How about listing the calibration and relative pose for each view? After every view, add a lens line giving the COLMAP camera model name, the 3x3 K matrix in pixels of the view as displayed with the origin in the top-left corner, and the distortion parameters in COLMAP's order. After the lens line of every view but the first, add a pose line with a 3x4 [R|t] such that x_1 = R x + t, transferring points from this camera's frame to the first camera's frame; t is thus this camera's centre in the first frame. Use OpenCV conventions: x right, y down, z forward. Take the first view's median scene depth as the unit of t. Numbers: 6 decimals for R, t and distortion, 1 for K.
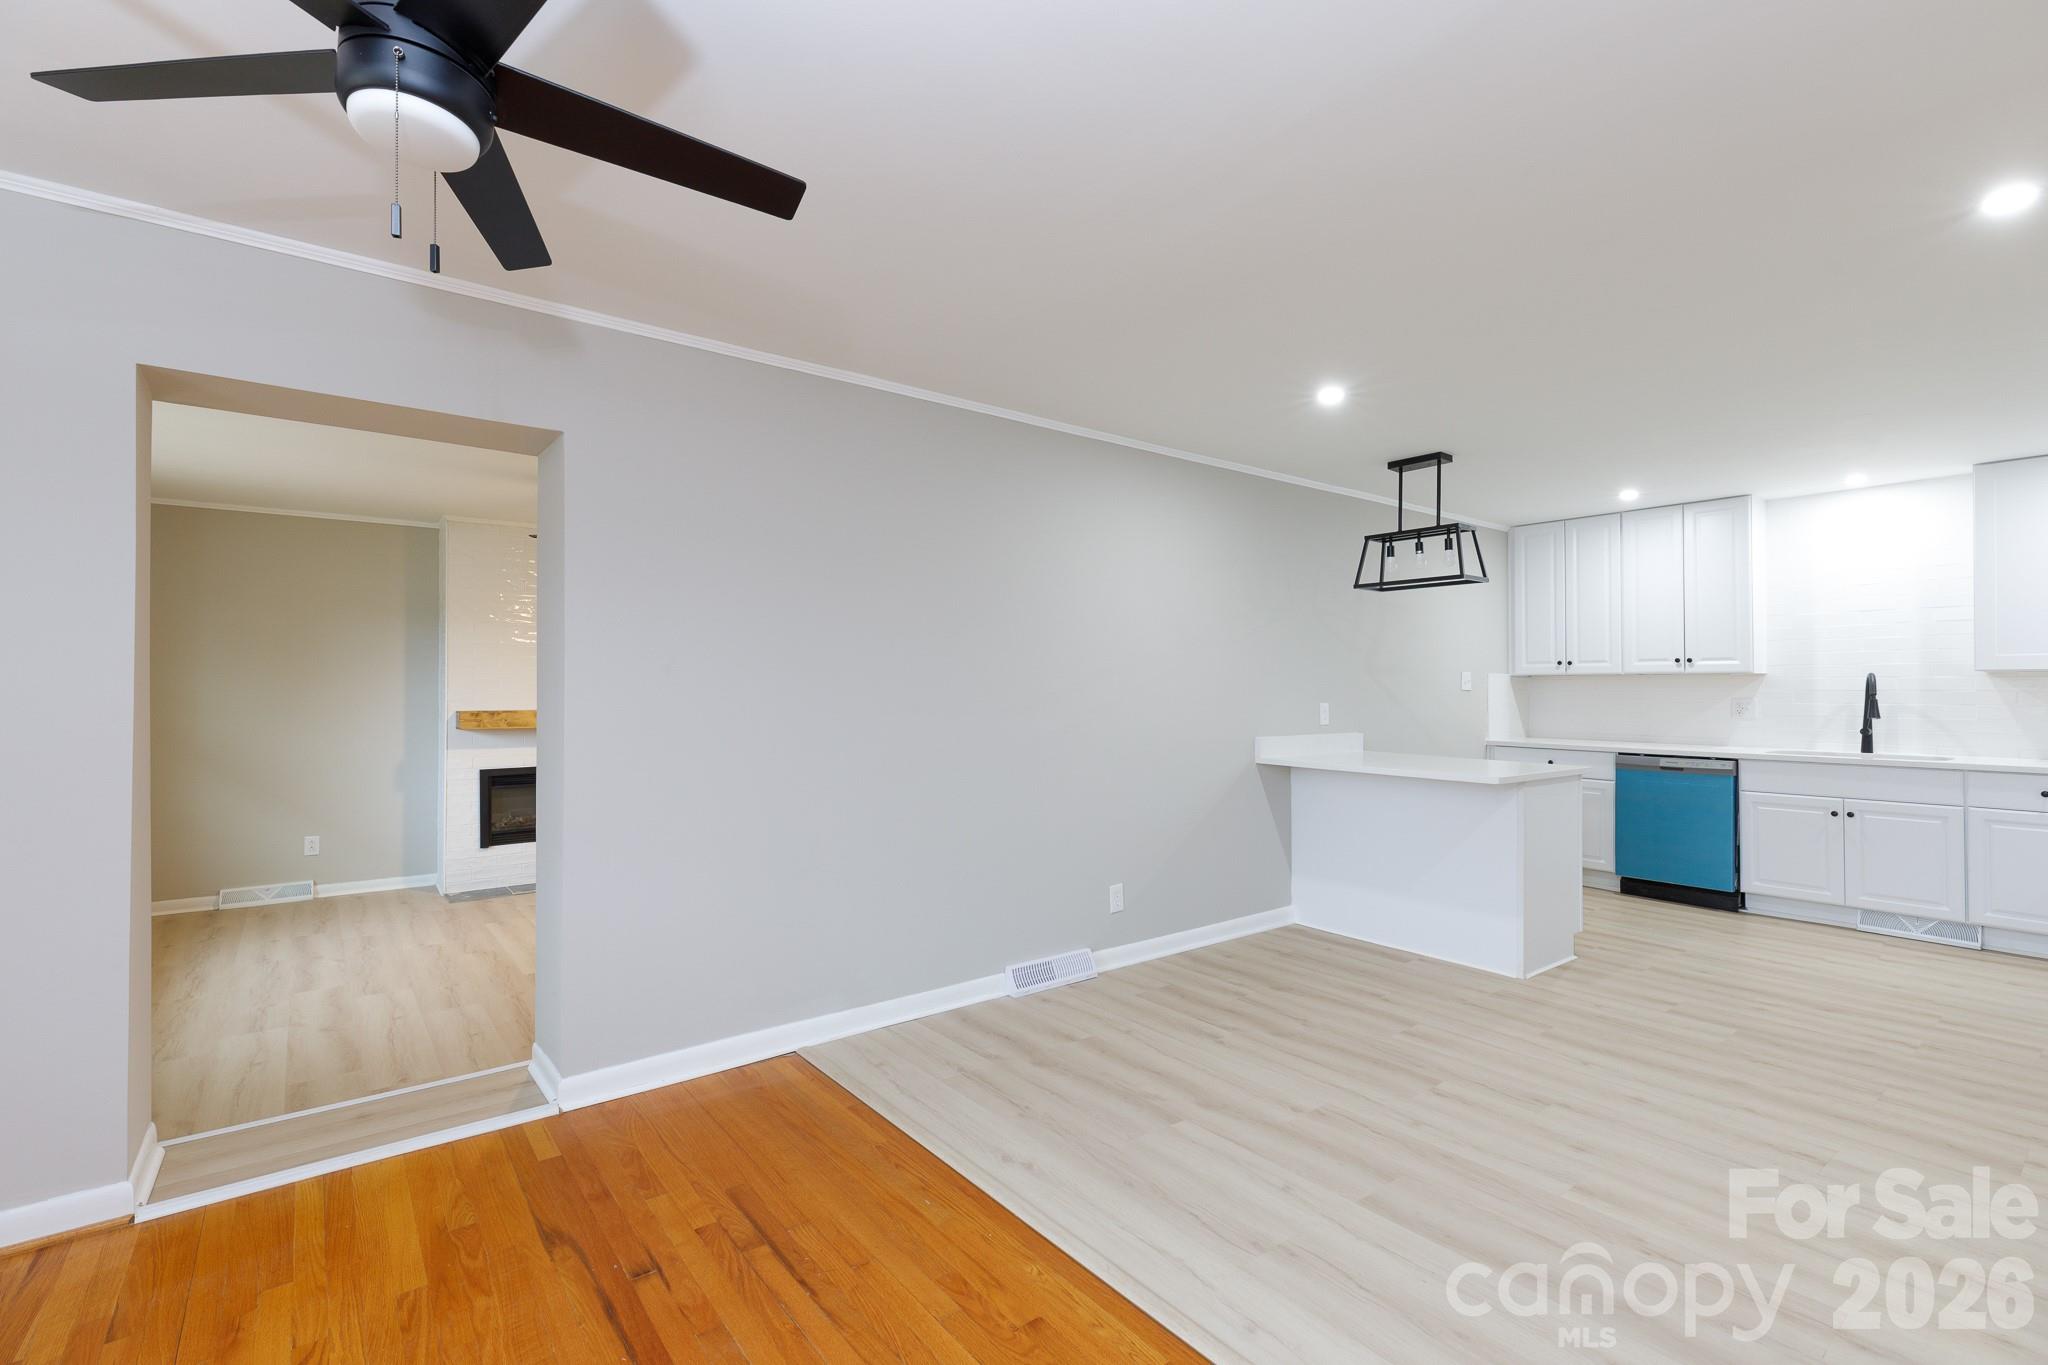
lens RADIAL K [[918.4, 0, 1023.7], [0, 918.4, 672.9], [0, 0, 1]] dist [0.003427, -0.000222]
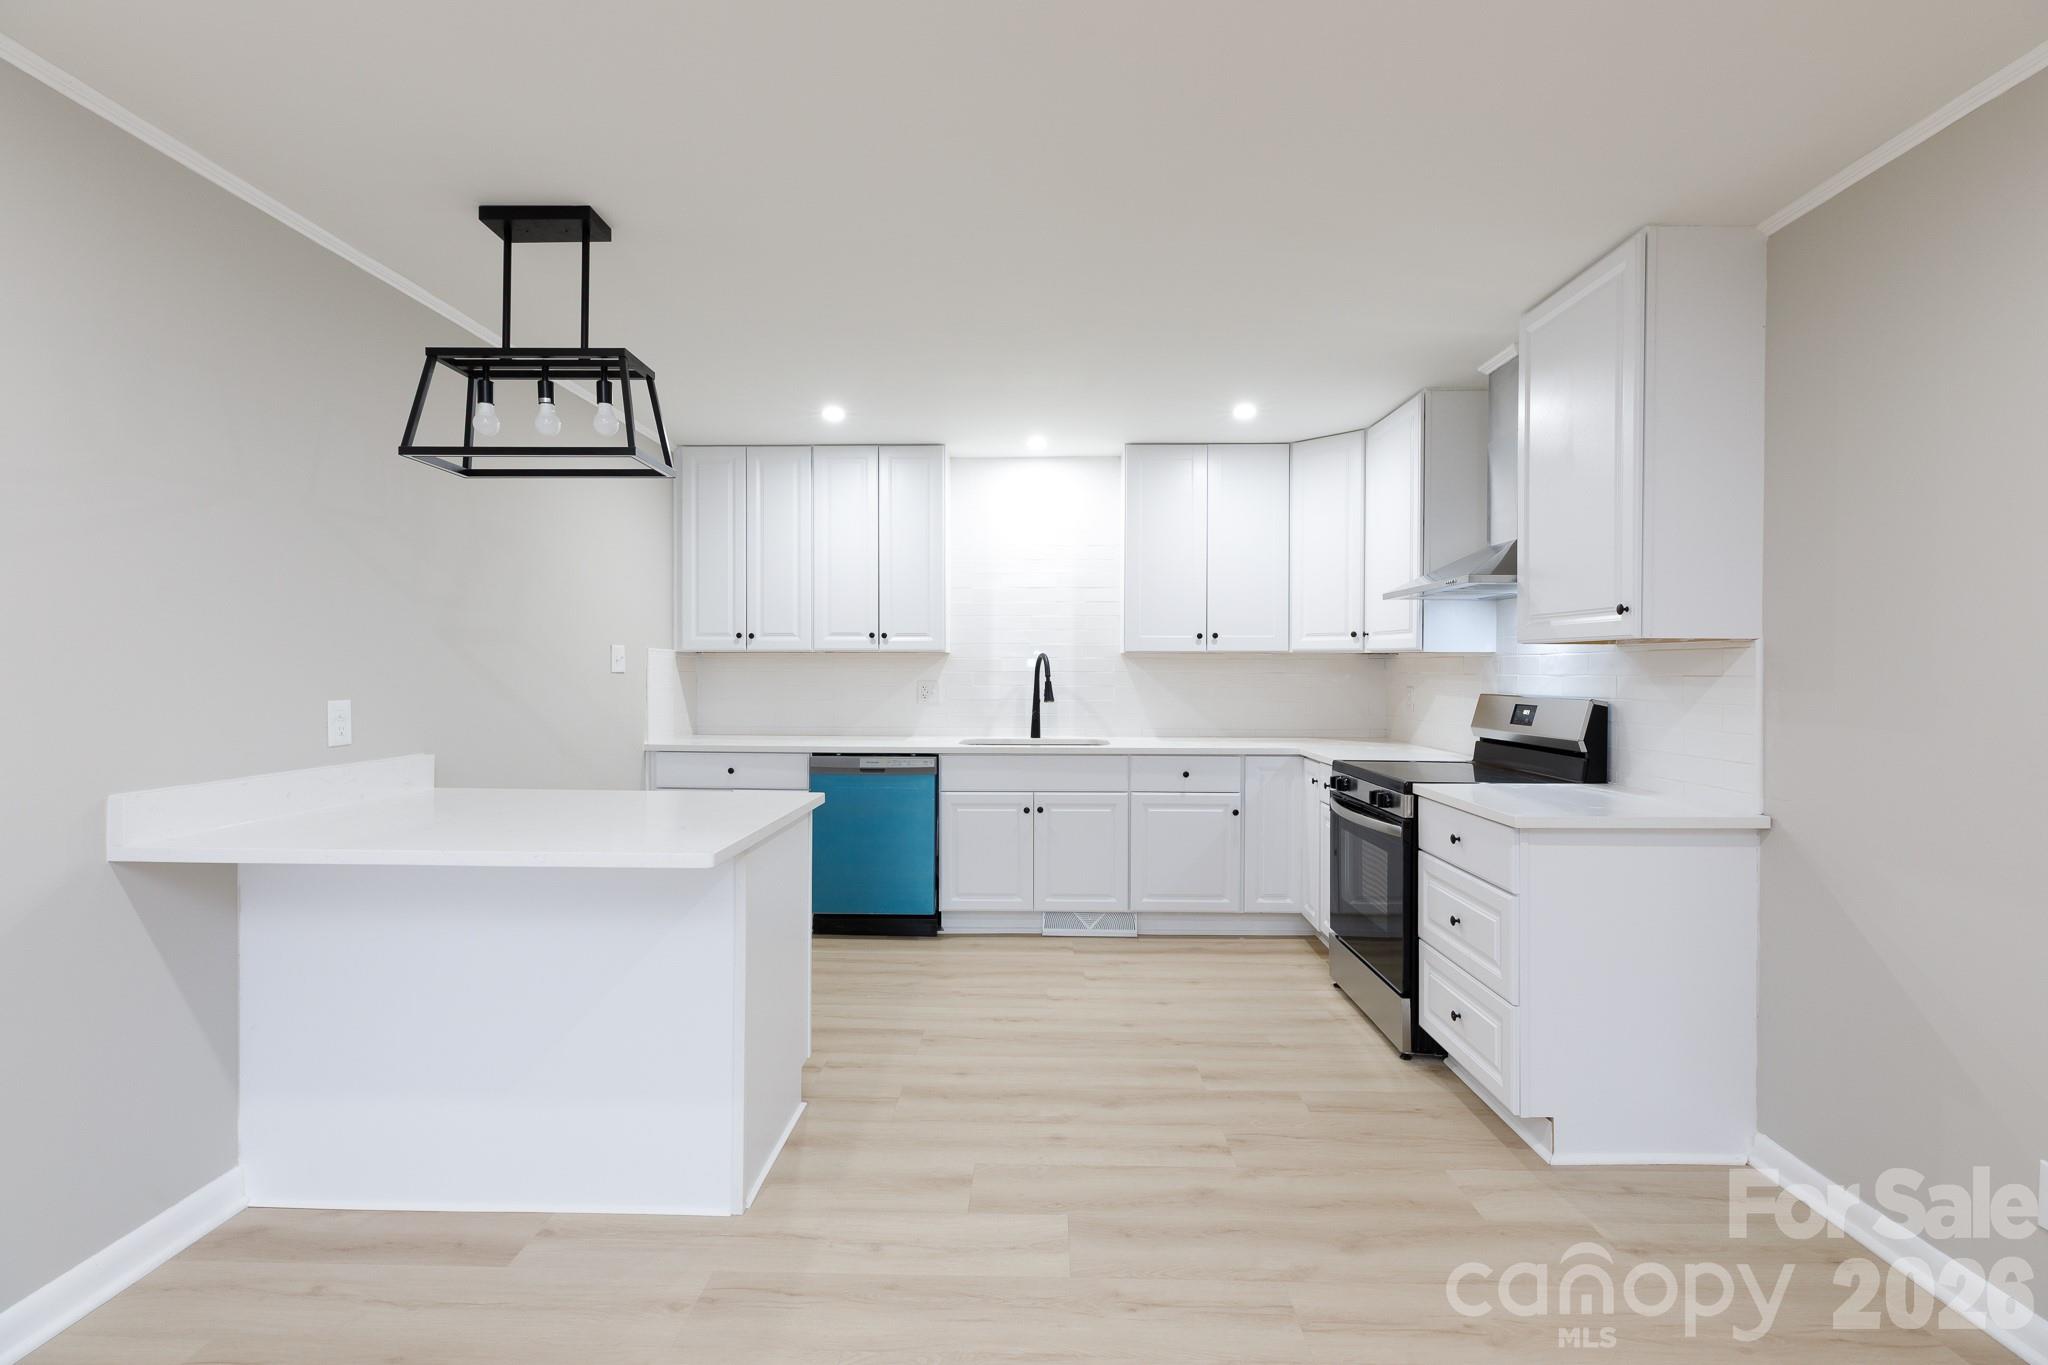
lens RADIAL K [[918.4, 0, 1023.7], [0, 918.4, 672.9], [0, 0, 1]] dist [0.003427, -0.000222]
pose [[0.633324, -0.002937, 0.773881, 0.182557], [-0.013313, 0.999803, 0.014689, 0.006816], [-0.773772, -0.019606, 0.633161, 0.421576]]
